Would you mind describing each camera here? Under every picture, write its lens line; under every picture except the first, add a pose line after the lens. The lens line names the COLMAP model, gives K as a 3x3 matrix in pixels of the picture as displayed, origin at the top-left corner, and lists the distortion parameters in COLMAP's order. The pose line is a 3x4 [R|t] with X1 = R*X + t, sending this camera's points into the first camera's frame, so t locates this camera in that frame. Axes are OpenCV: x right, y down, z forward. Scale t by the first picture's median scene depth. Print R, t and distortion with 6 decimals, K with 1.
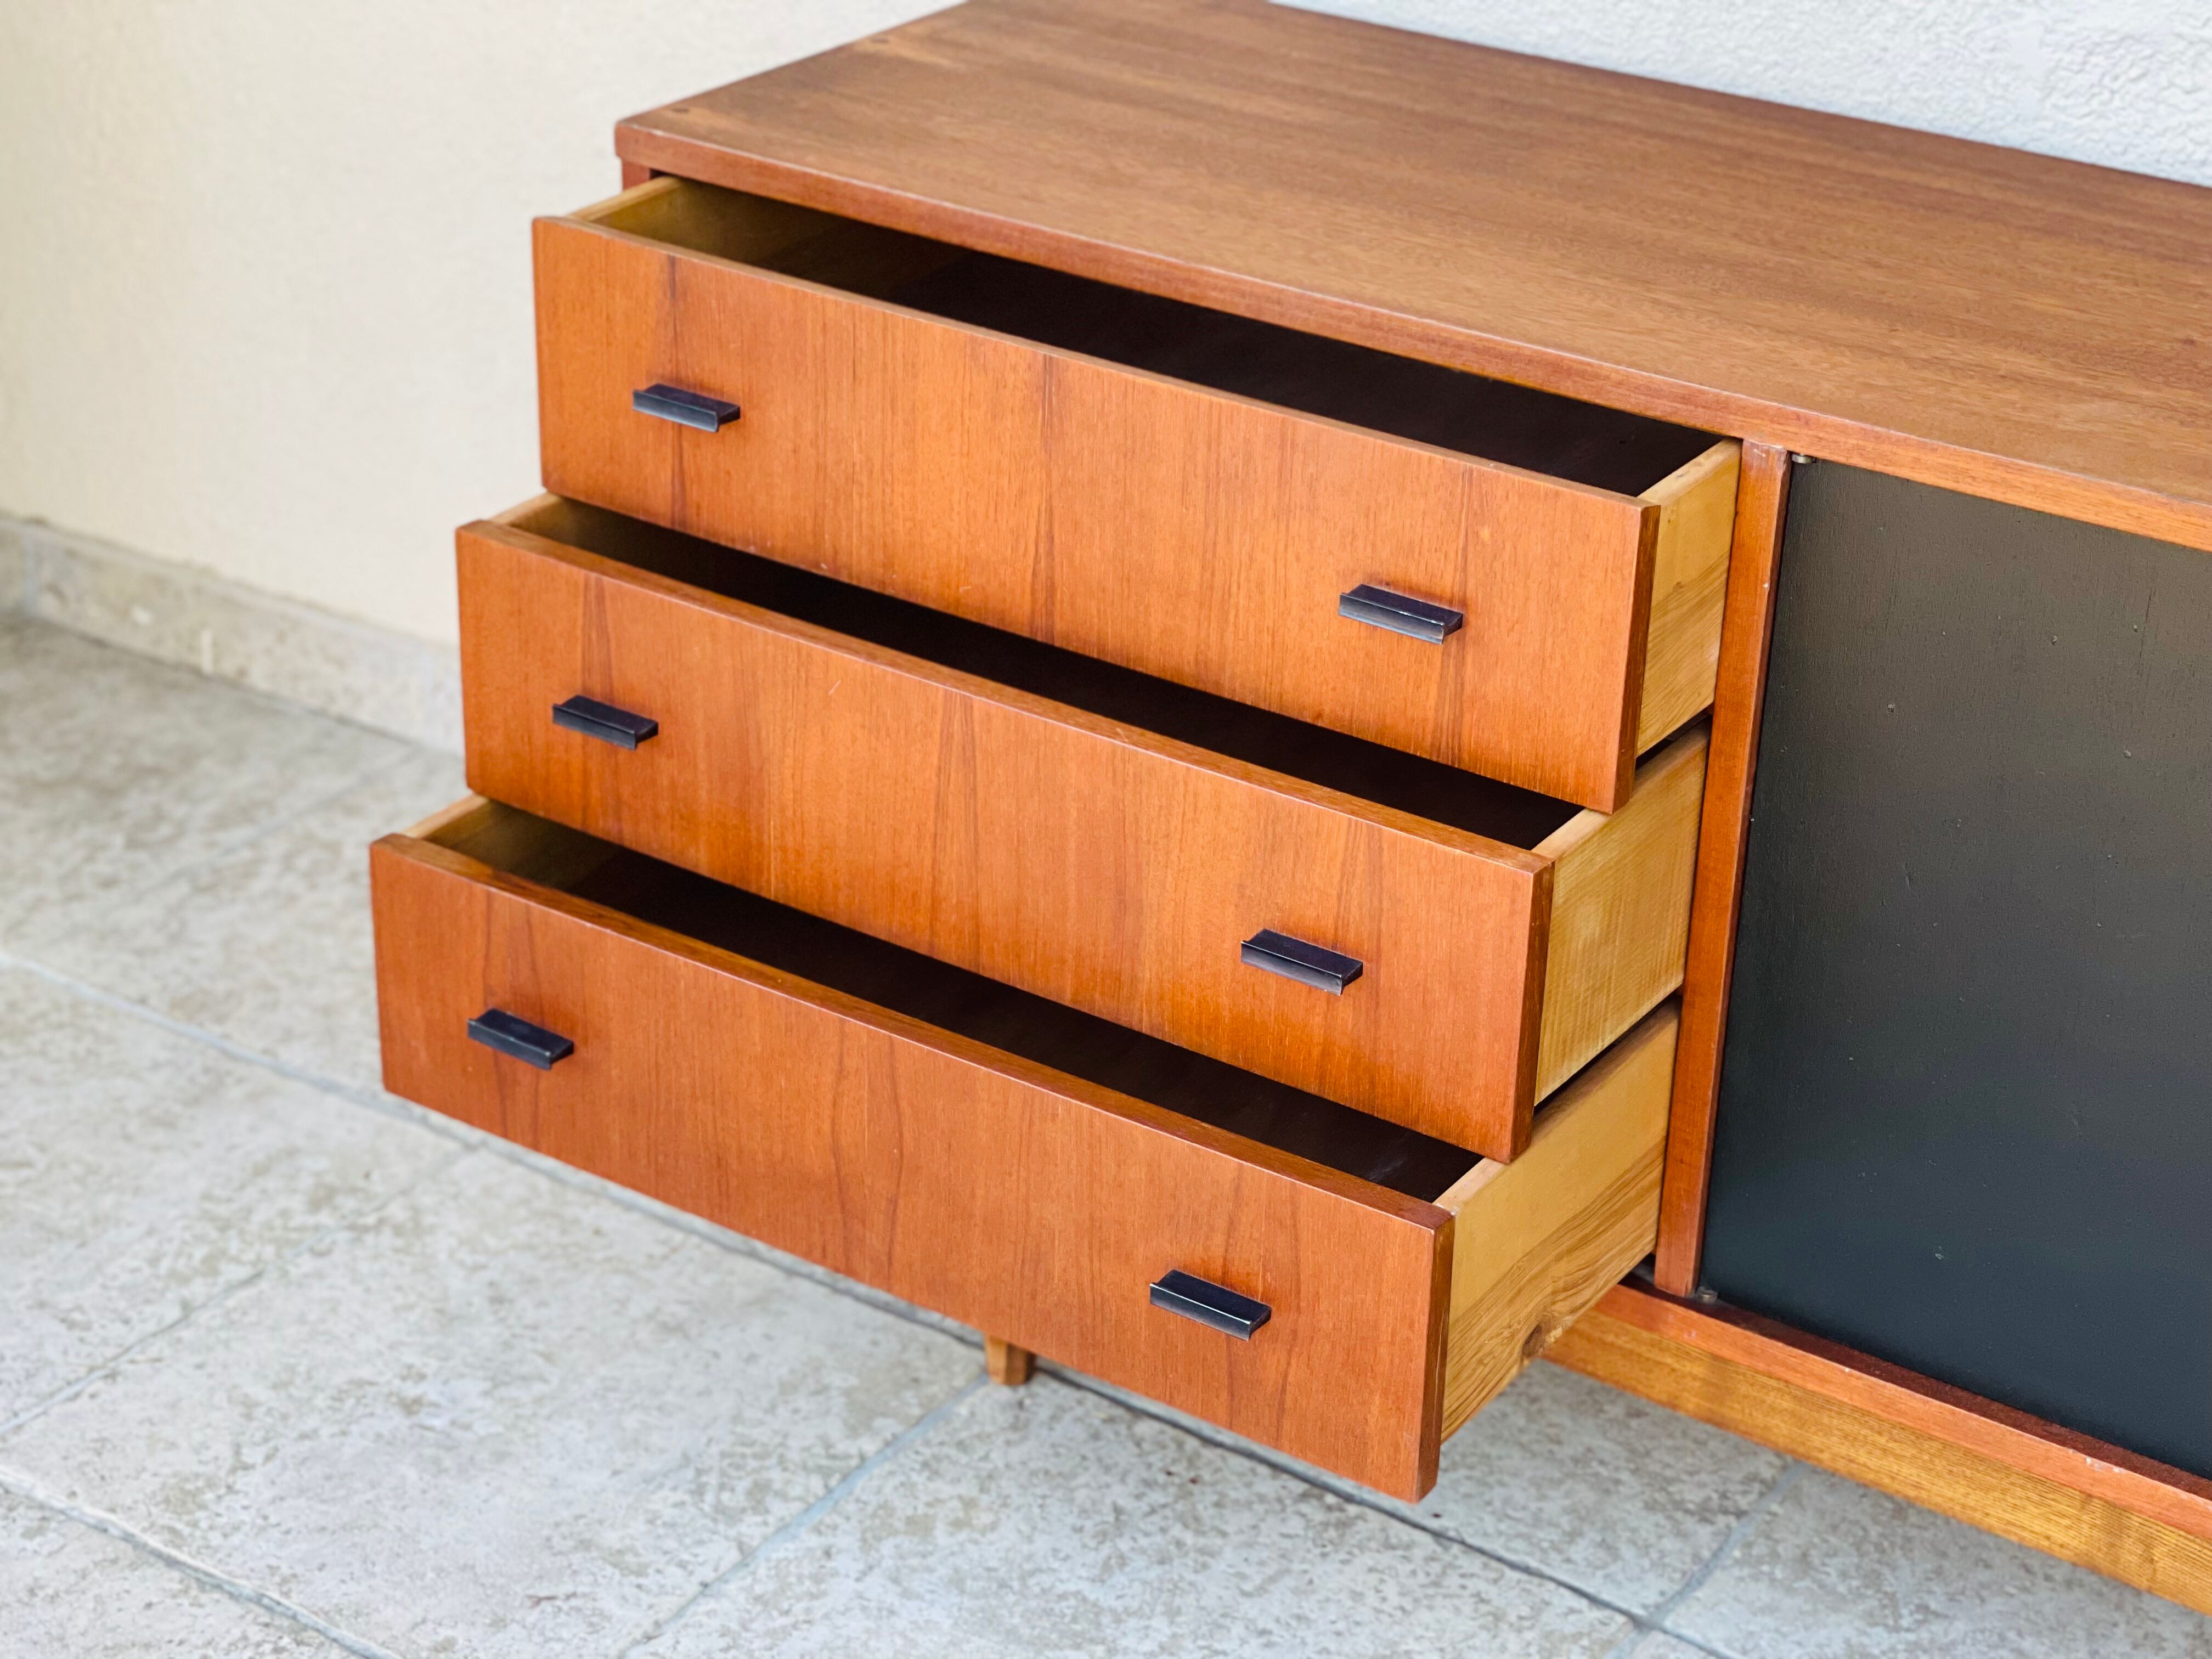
lens RADIAL K [[4105.1, 0, 1102.4], [0, 4105.1, 811.0], [0, 0, 1]] dist [0.200877, 0.000000]
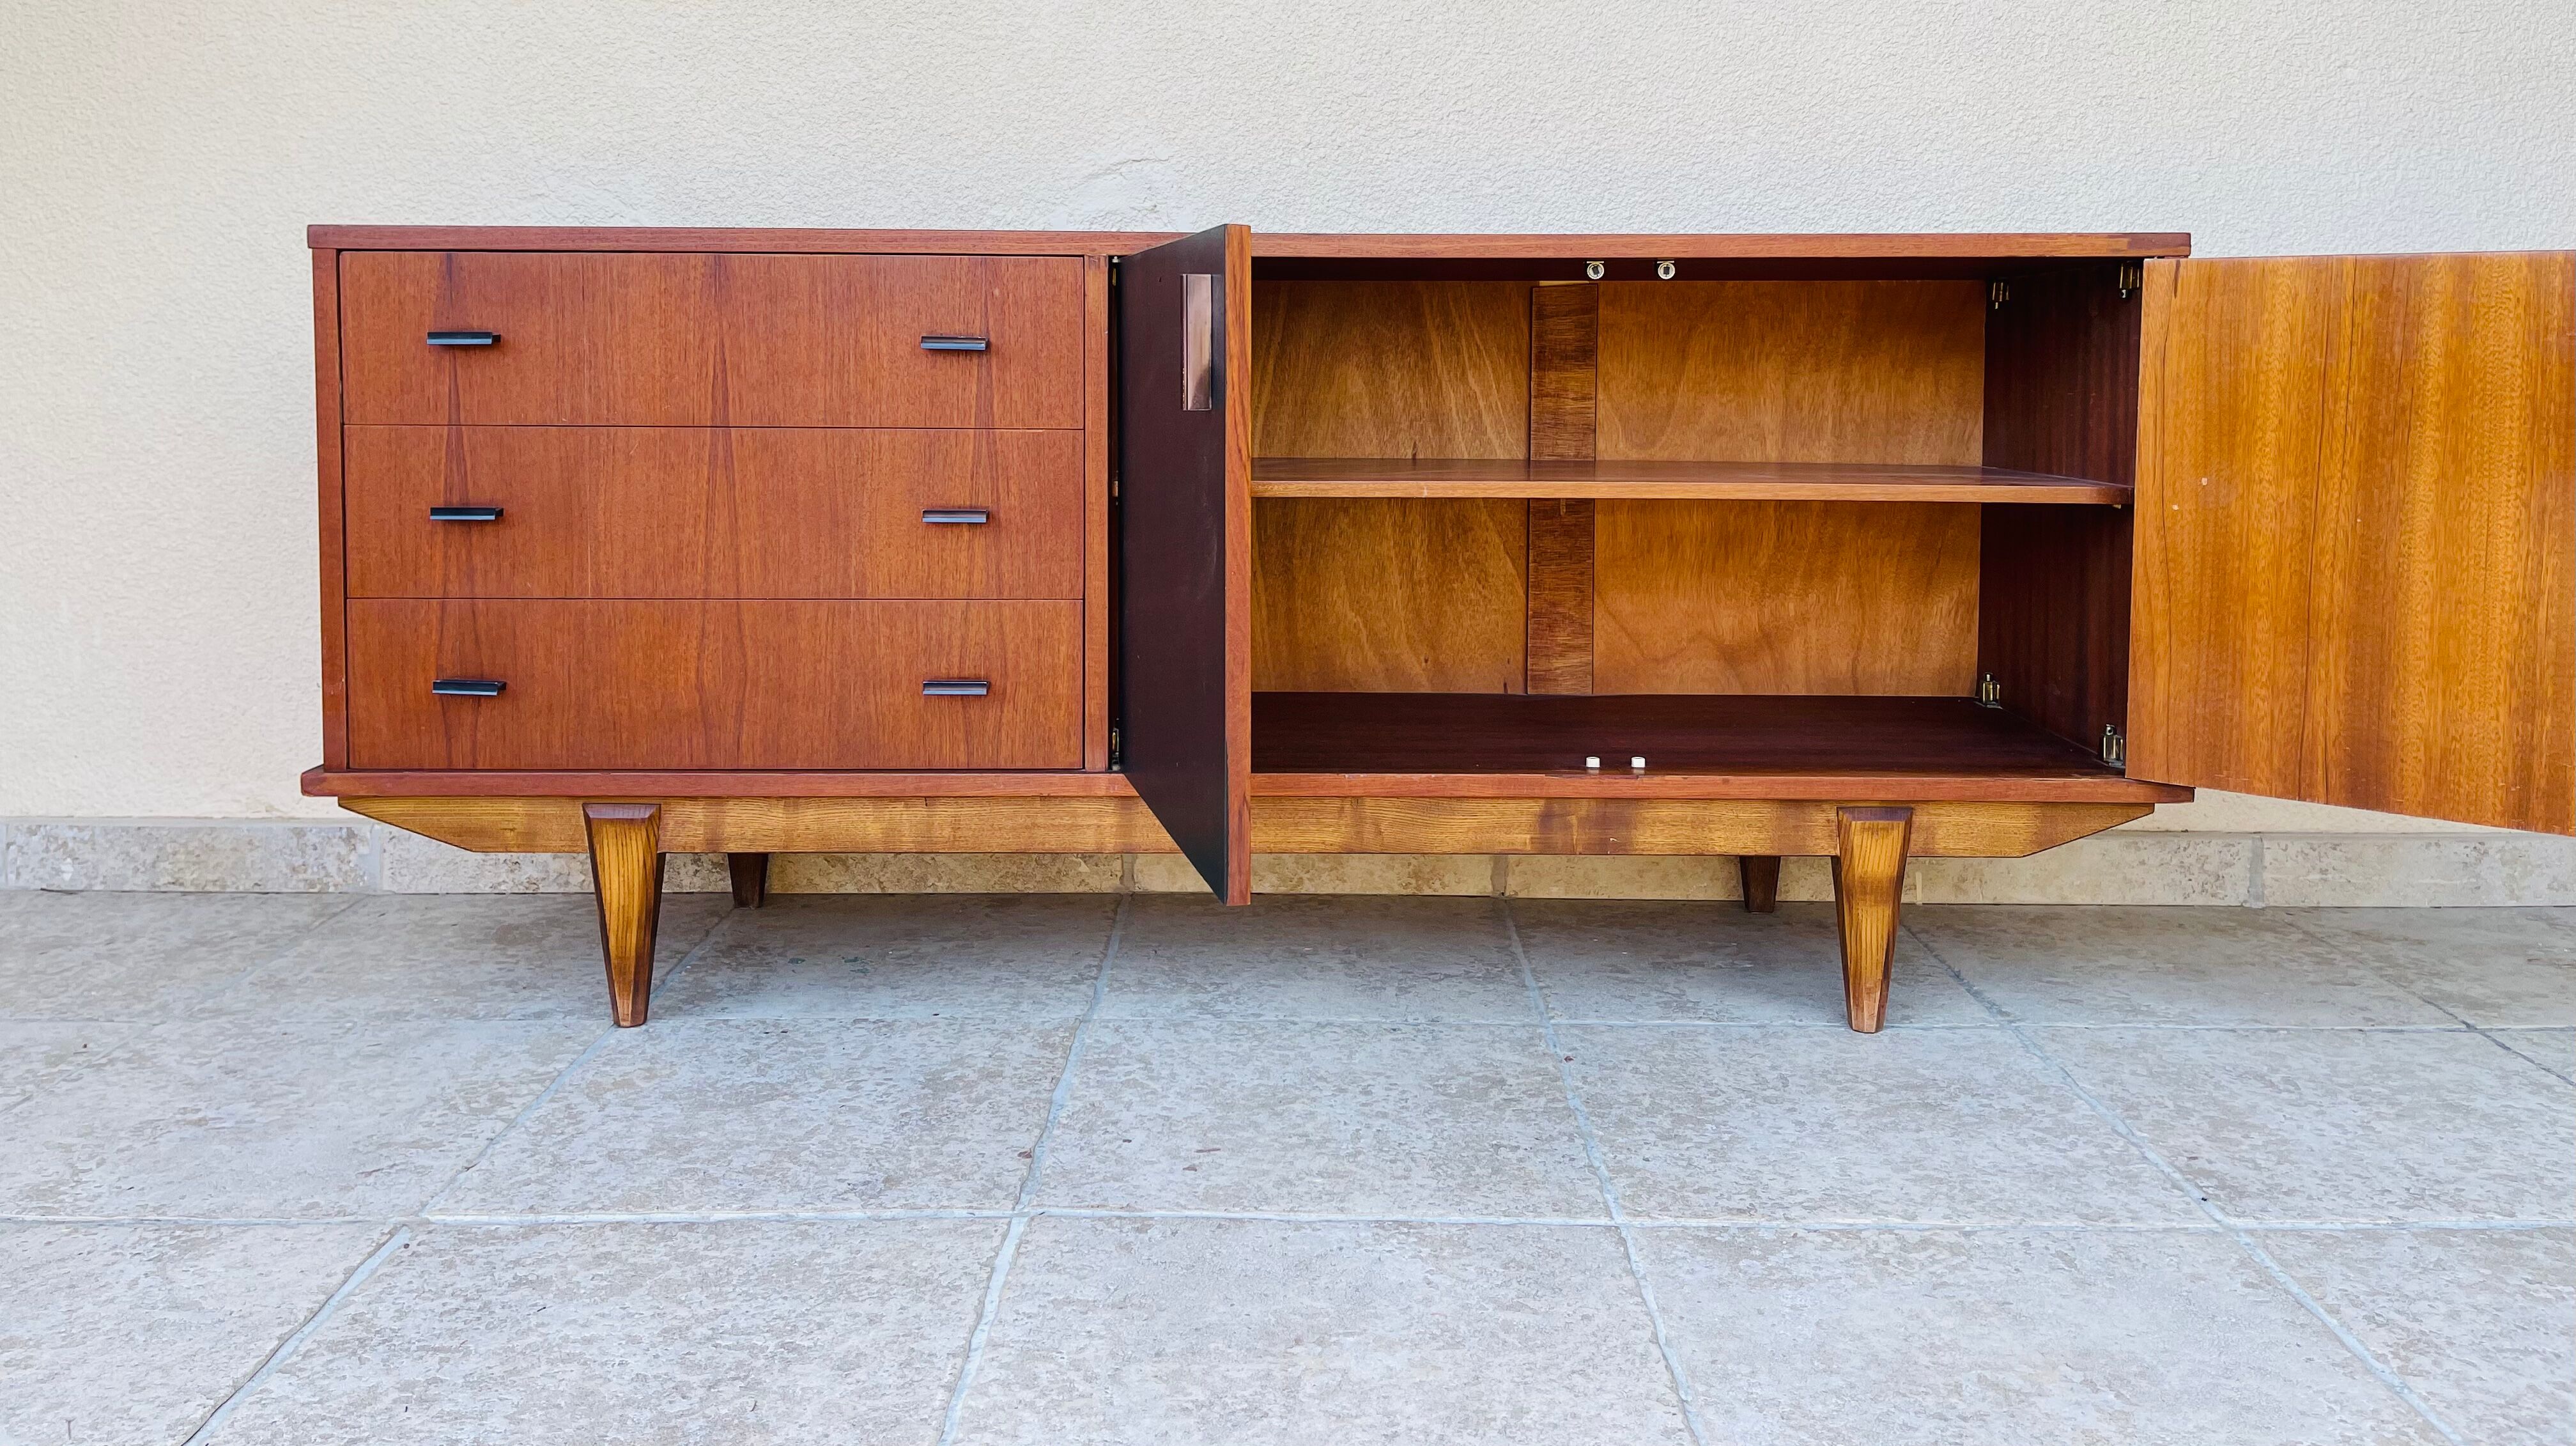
lens RADIAL K [[1941.6, 0, 1283.0], [0, 1941.6, 480.9], [0, 0, 1]] dist [0.062834, -0.069943]
pose [[0.831104, -0.060423, 0.552825, -0.226682], [0.264717, 0.917218, -0.297718, 0.249404], [-0.489072, 0.393777, 0.778298, 0.249051]]
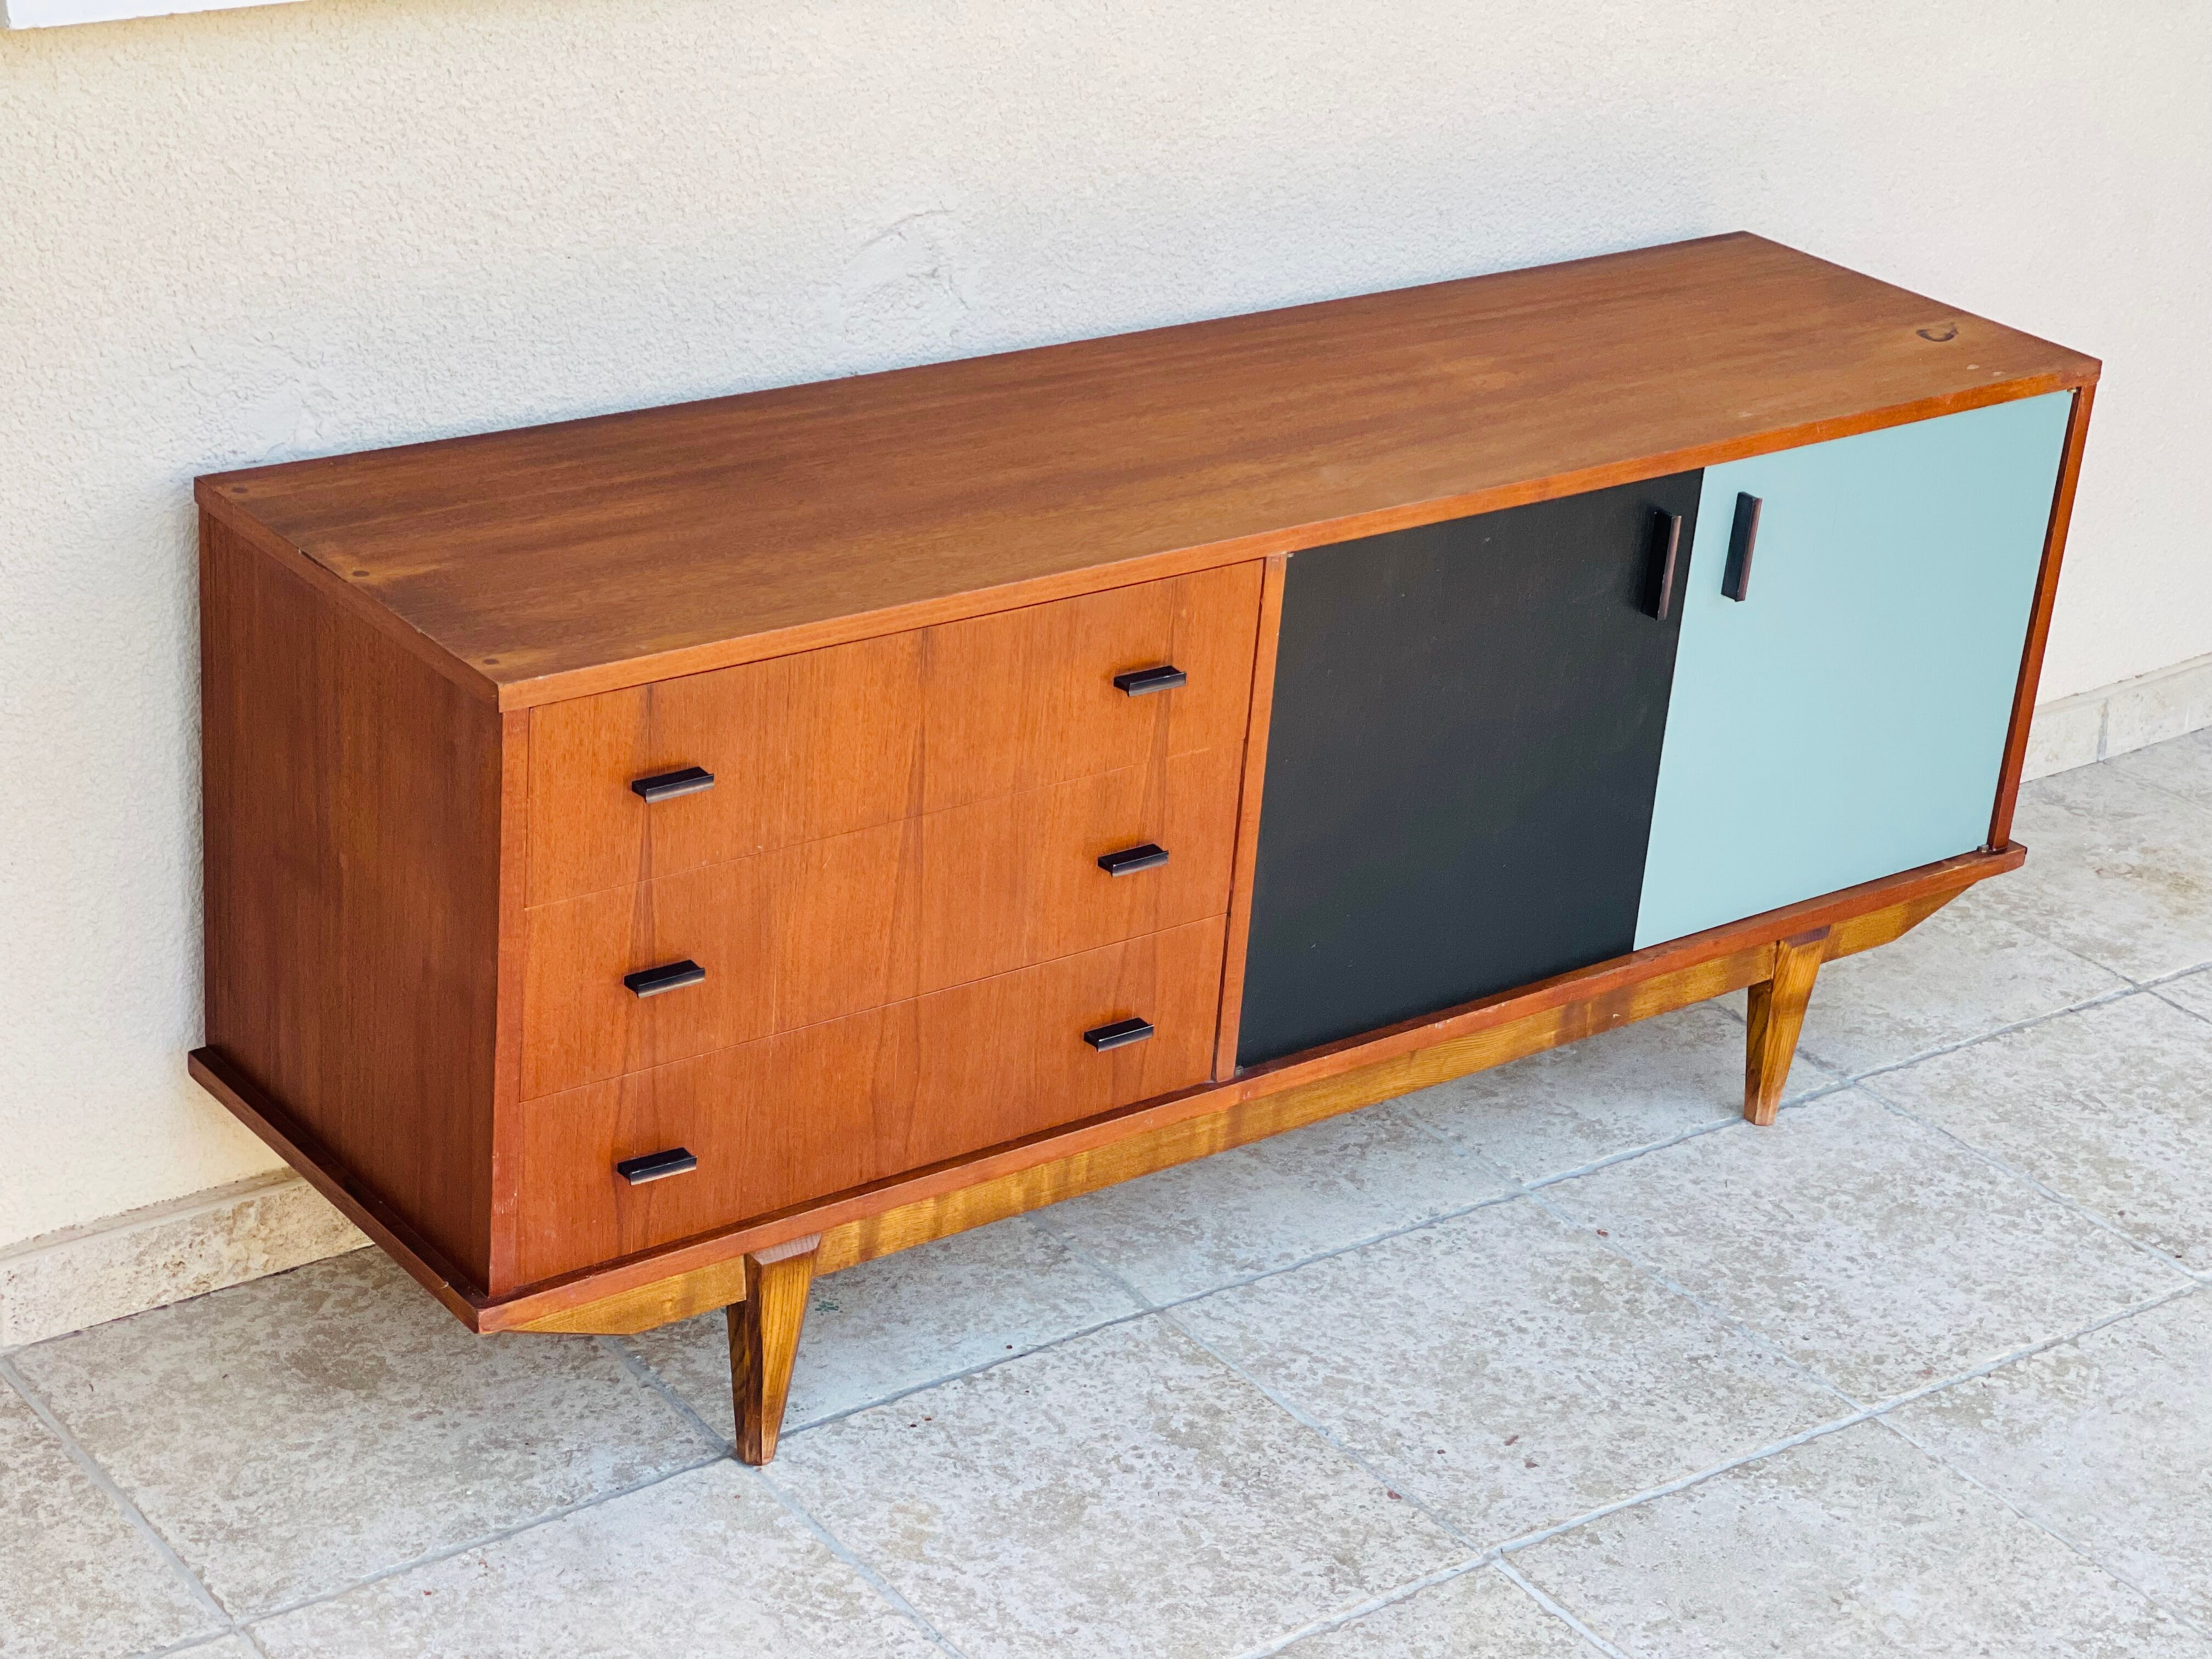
lens RADIAL K [[4105.1, 0, 1108.1], [0, 4105.1, 815.9], [0, 0, 1]] dist [0.200877, 0.000000]
pose [[0.323502, -0.396218, 0.859277, -1.119896], [0.355302, 0.892523, 0.277783, -0.403163], [-0.876987, 0.215440, 0.429510, 0.304813]]
